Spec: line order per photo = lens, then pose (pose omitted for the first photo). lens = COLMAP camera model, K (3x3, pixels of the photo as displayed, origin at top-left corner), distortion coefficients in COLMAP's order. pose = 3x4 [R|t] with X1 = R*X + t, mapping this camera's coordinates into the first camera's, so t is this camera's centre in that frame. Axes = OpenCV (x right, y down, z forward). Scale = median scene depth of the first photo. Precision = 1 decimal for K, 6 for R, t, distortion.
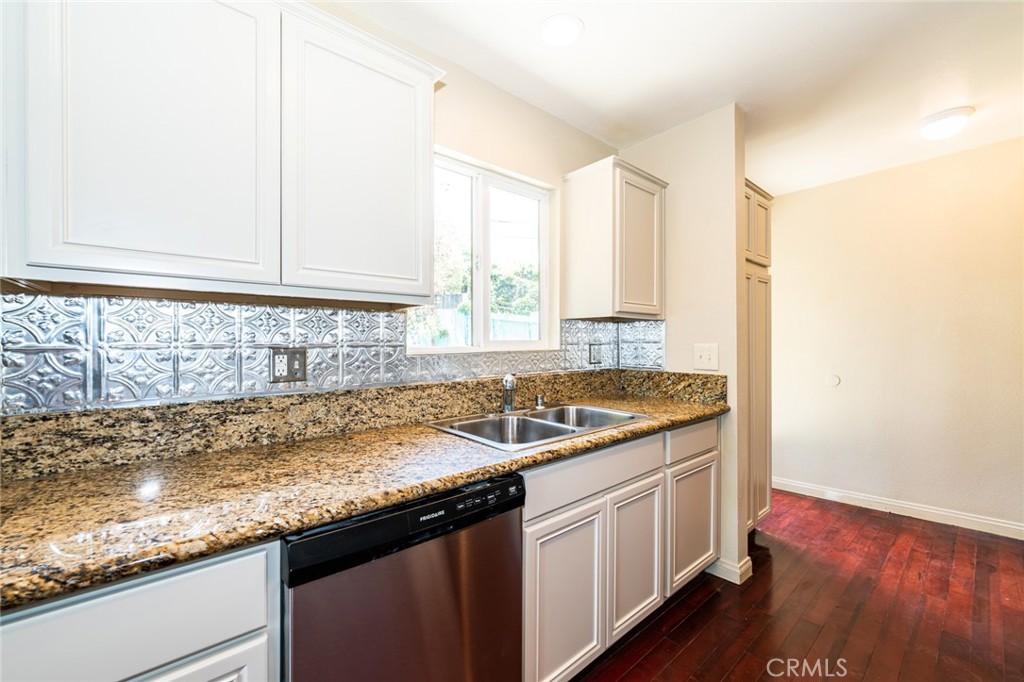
lens RADIAL K [[419.0, 0, 510.5], [0, 419.0, 326.7], [0, 0, 1]] dist [-0.000690, -0.000076]
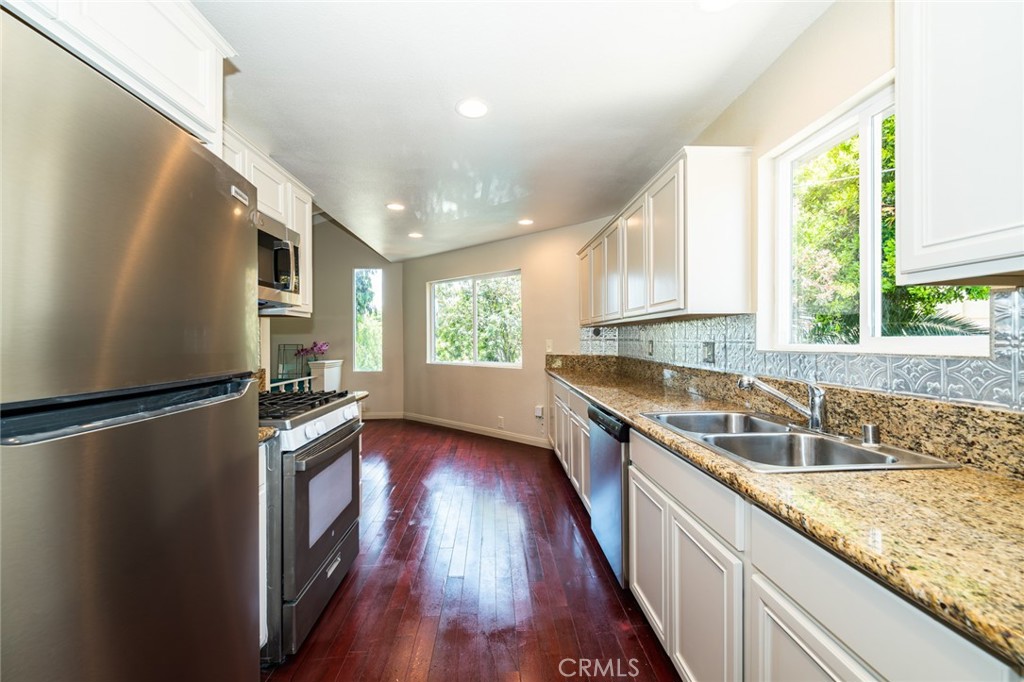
lens RADIAL K [[409.4, 0, 512.0], [0, 409.4, 341.0], [0, 0, 1]] dist [-0.000730, -0.000312]
pose [[-0.625144, -0.004449, -0.780497, 0.833603], [0.015112, 0.999727, -0.017803, 0.039614], [0.780363, -0.022924, -0.624907, 0.921122]]
